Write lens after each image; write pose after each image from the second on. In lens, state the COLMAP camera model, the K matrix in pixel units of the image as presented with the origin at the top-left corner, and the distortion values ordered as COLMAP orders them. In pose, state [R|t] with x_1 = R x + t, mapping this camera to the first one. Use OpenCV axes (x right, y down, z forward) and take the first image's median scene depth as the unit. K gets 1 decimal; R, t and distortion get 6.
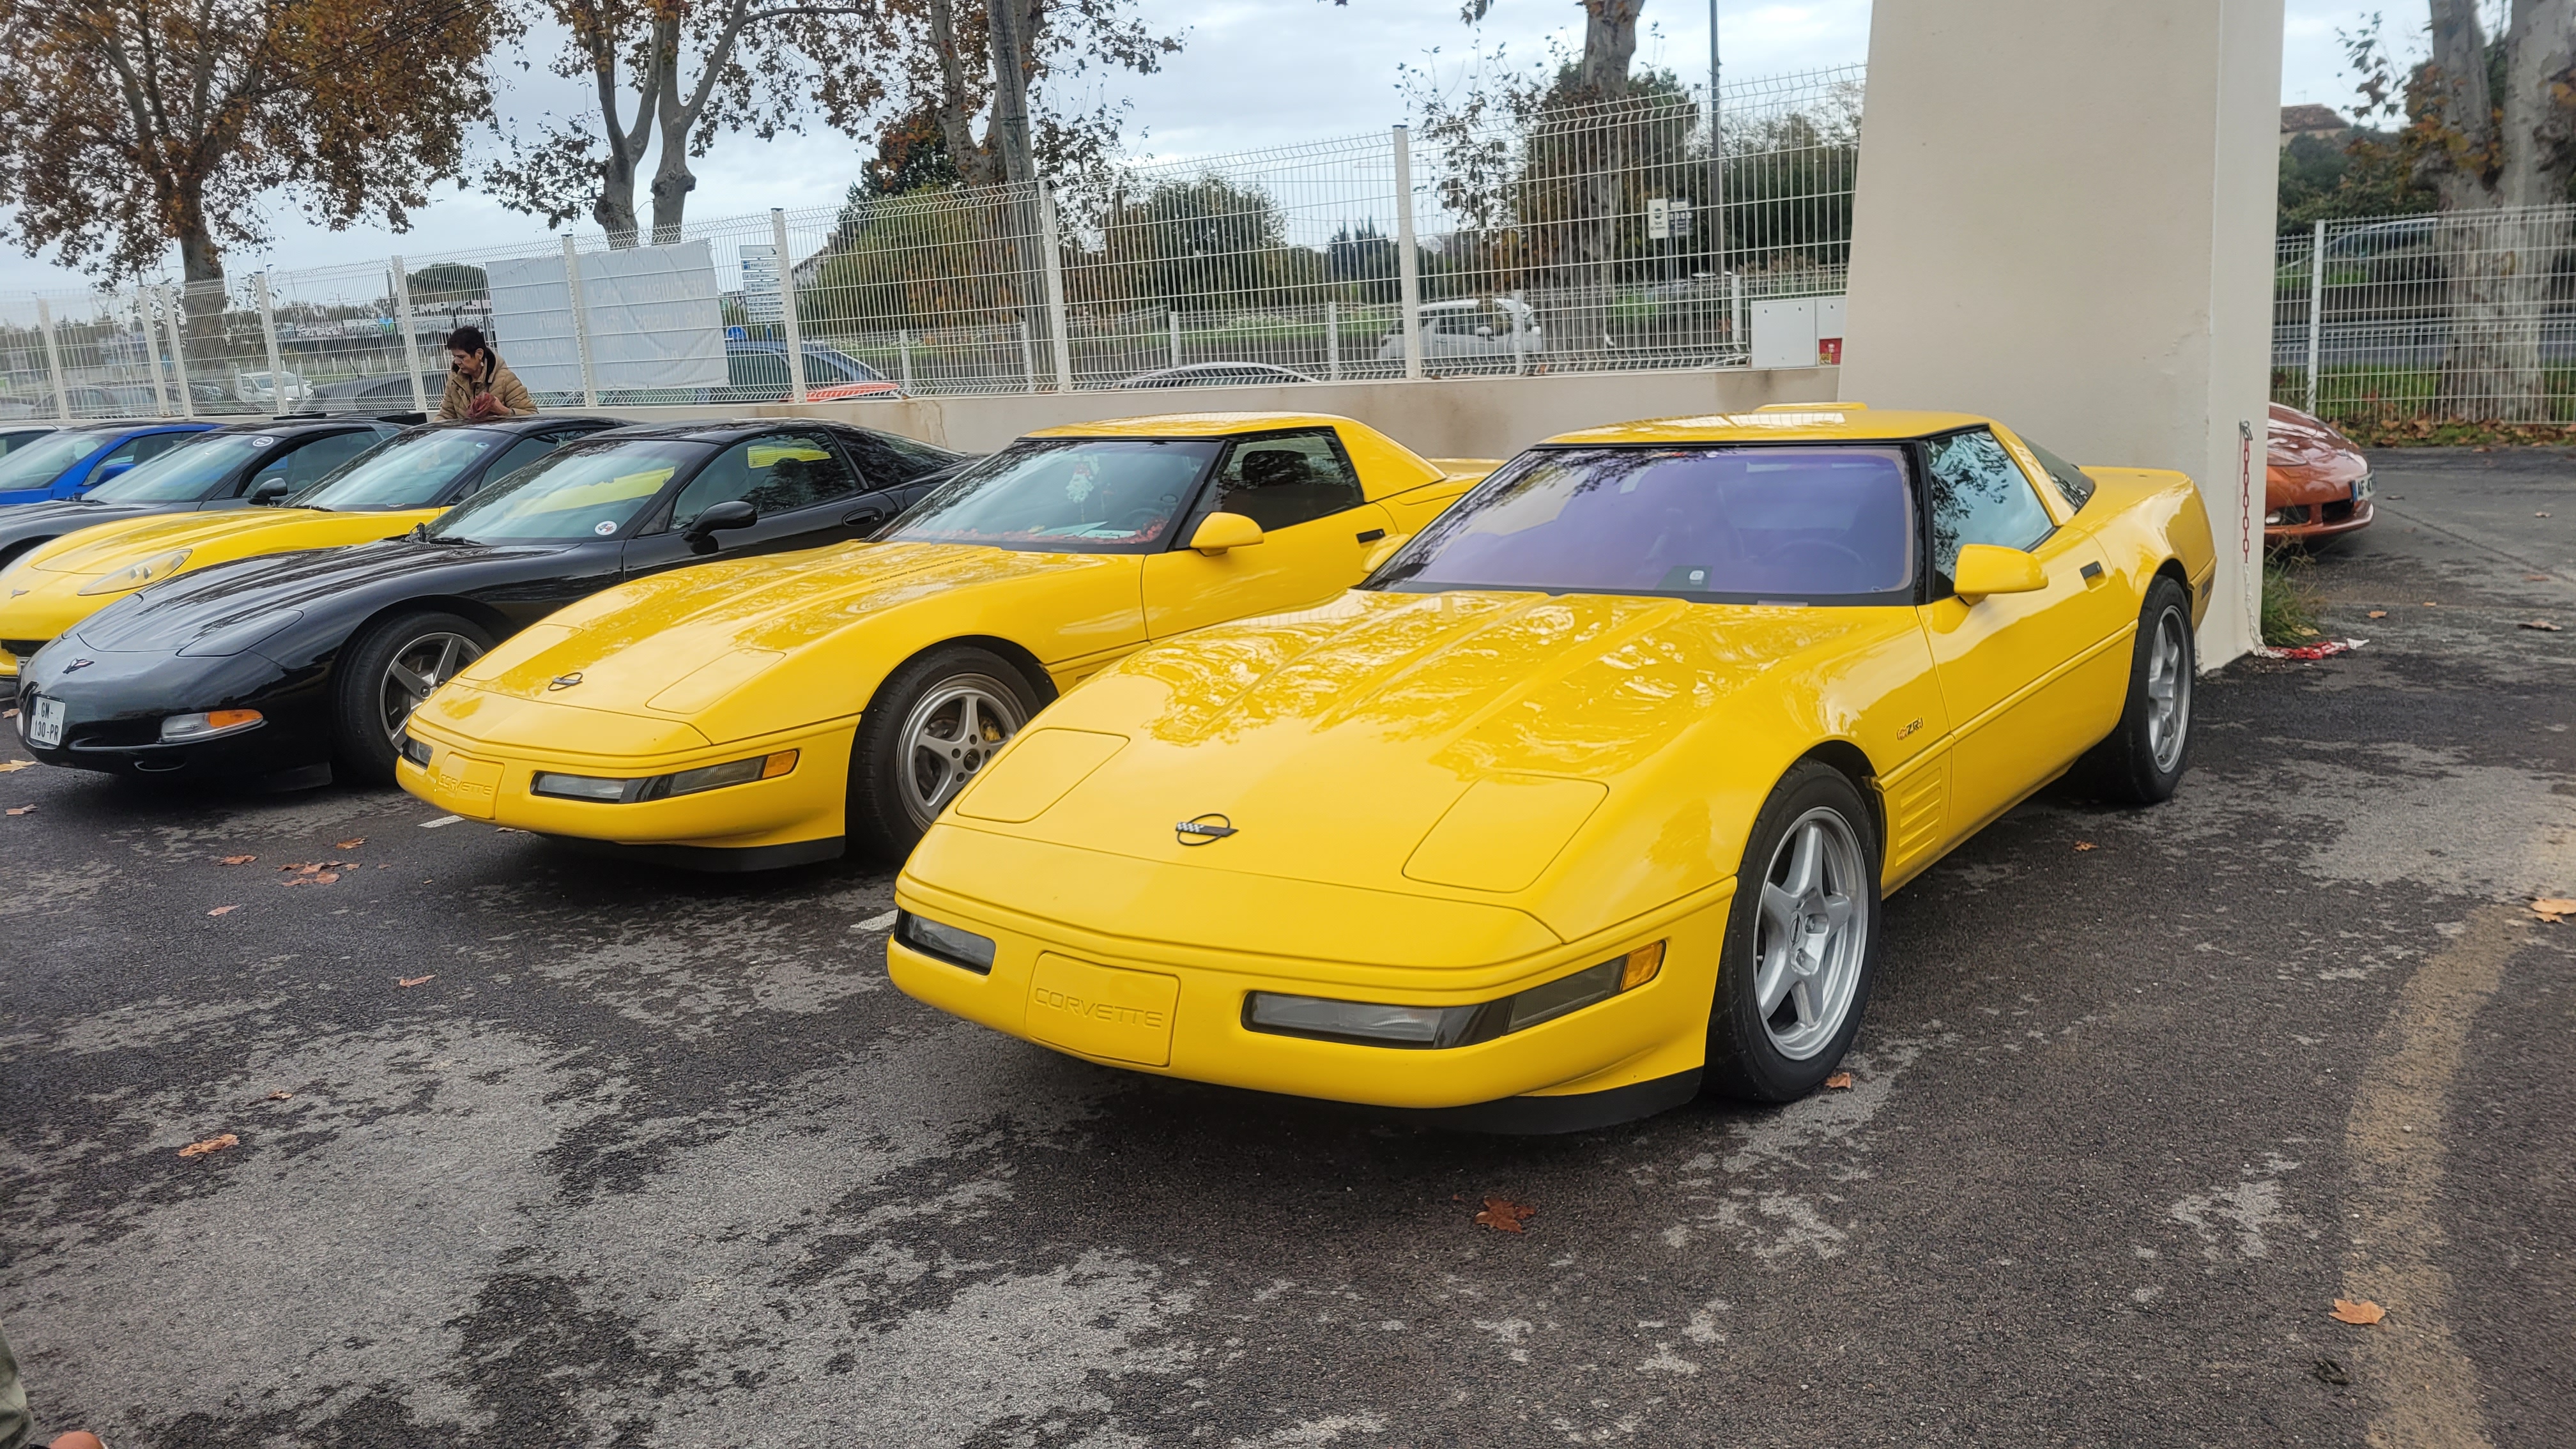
lens RADIAL K [[1878.4, 0, 1288.0], [0, 1878.4, 724.5], [0, 0, 1]] dist [0.067847, -0.045020]
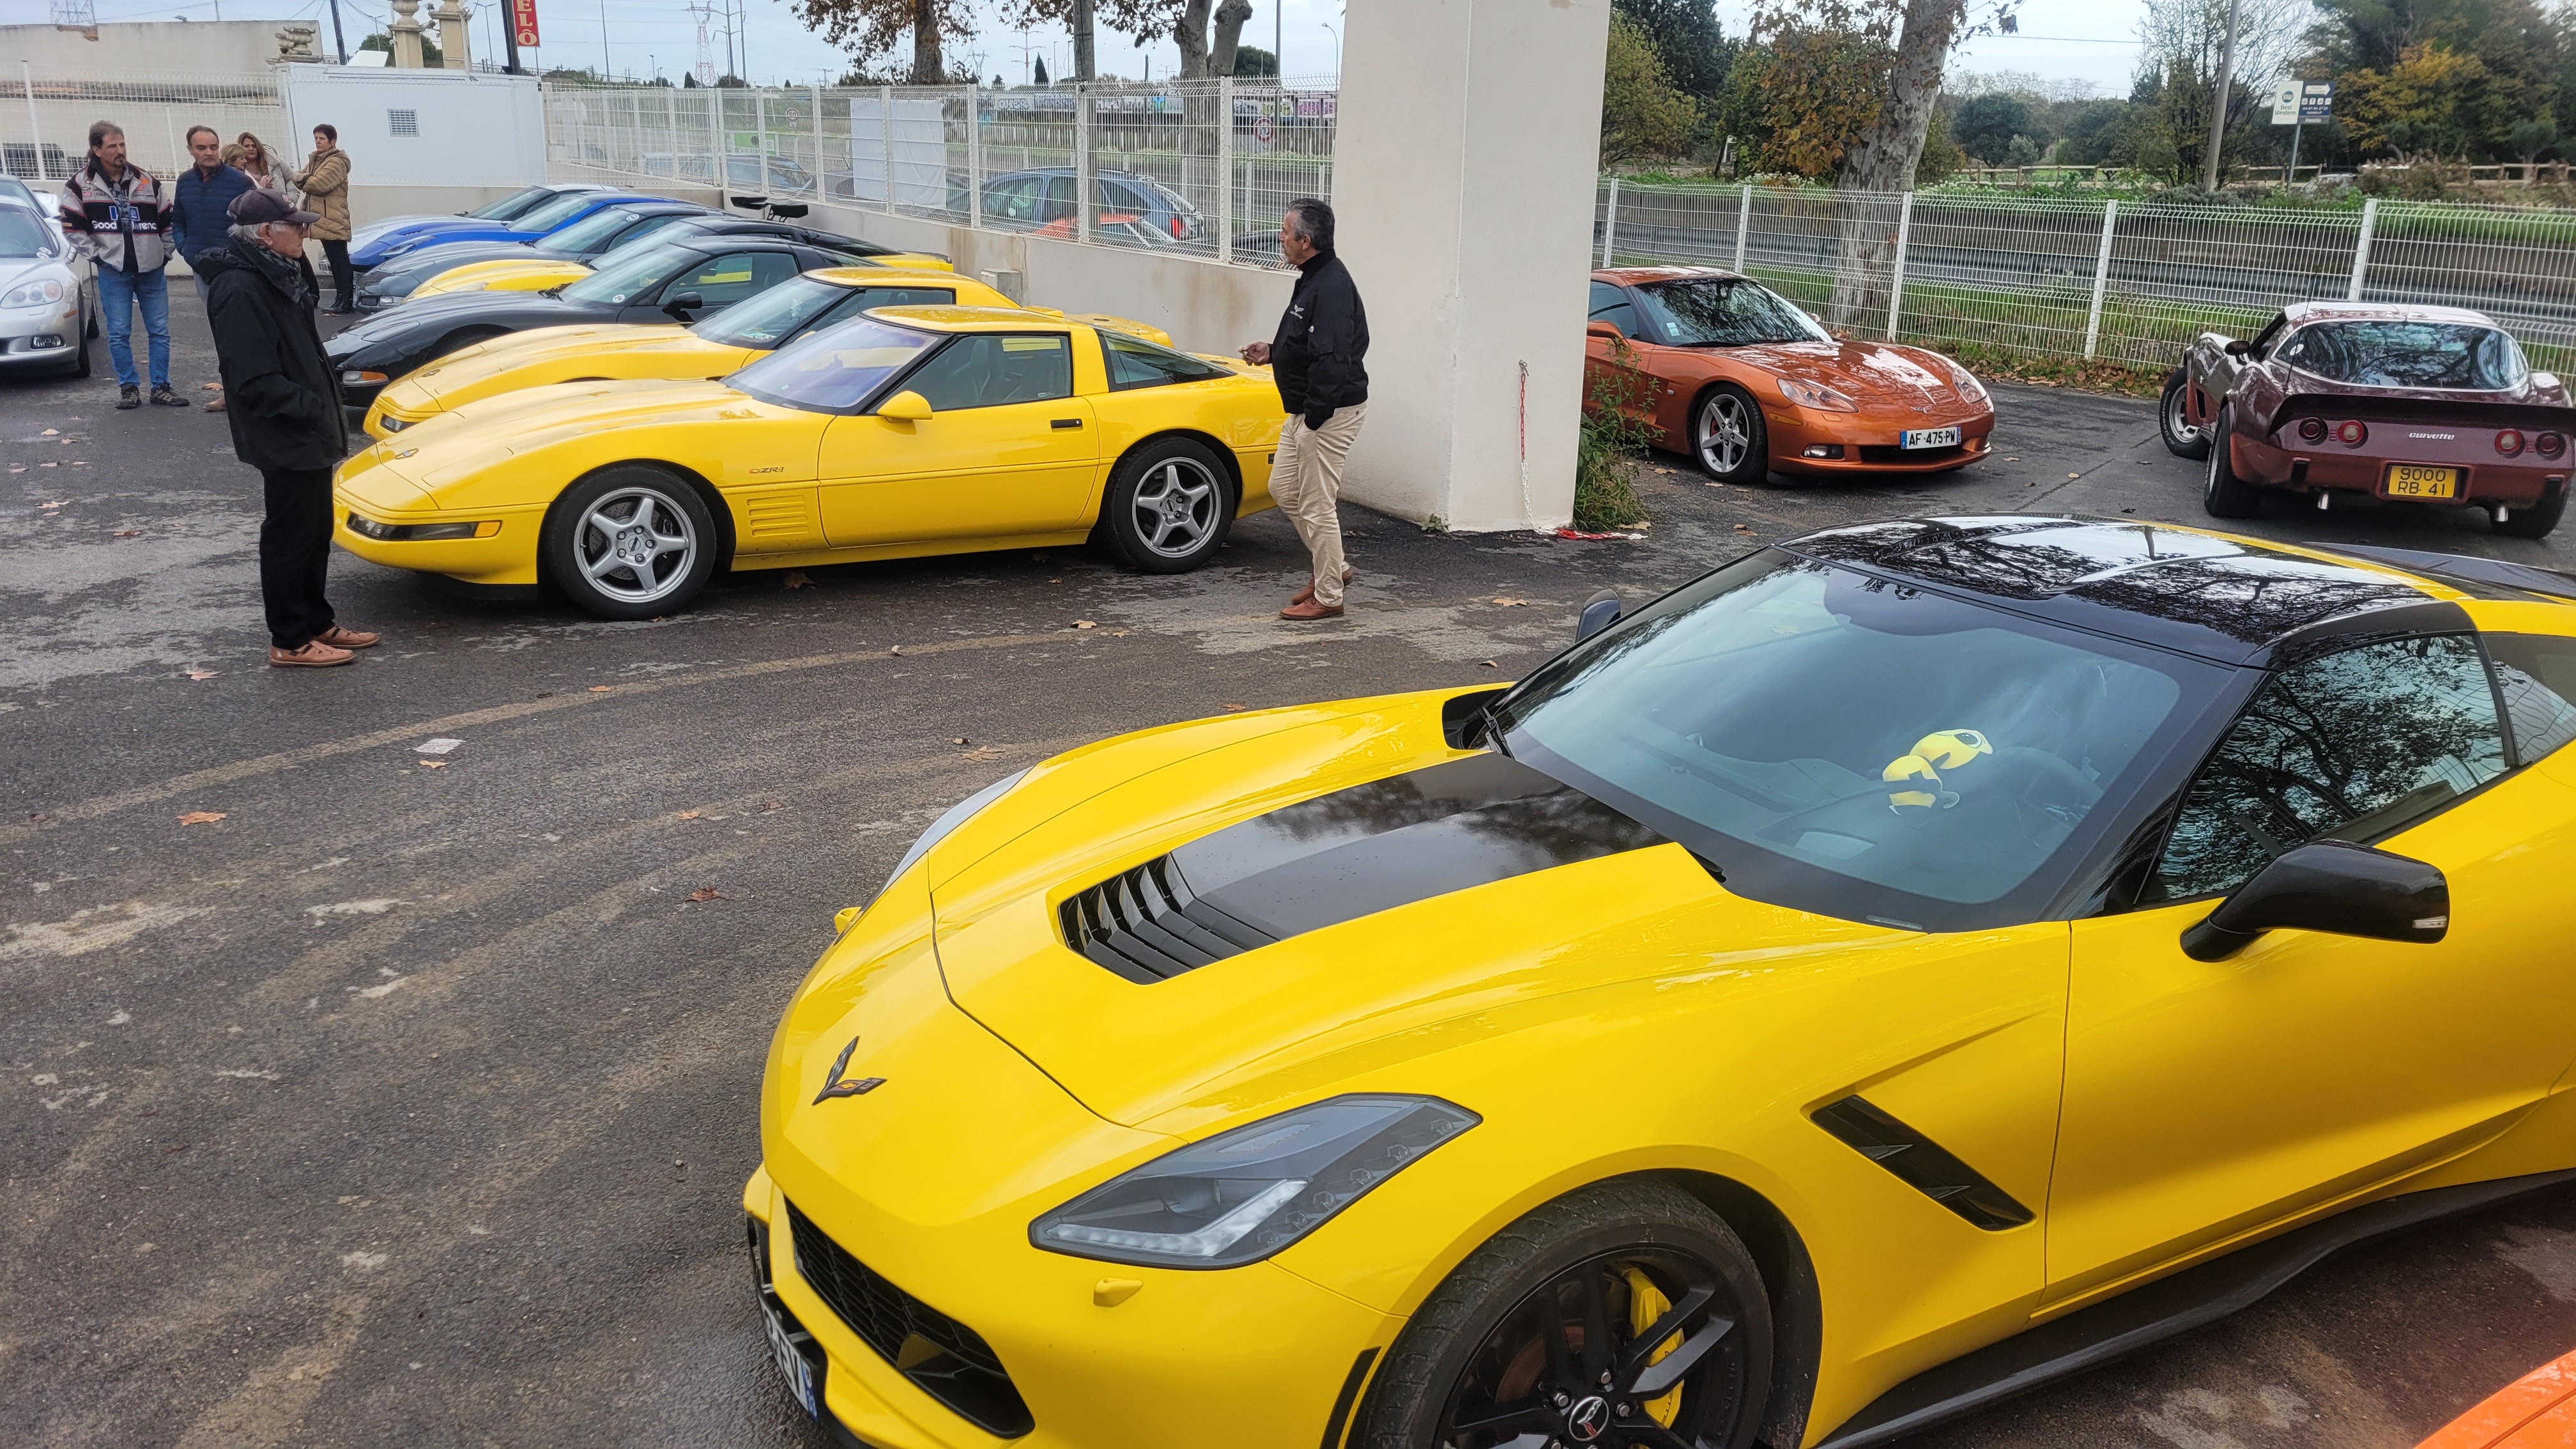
lens RADIAL K [[1878.4, 0, 1288.0], [0, 1878.4, 724.5], [0, 0, 1]] dist [0.067847, -0.045020]
pose [[0.920152, 0.195323, -0.339365, 1.566038], [-0.163397, 0.979170, 0.120532, -0.063669], [0.355839, -0.055456, 0.932901, -0.687588]]
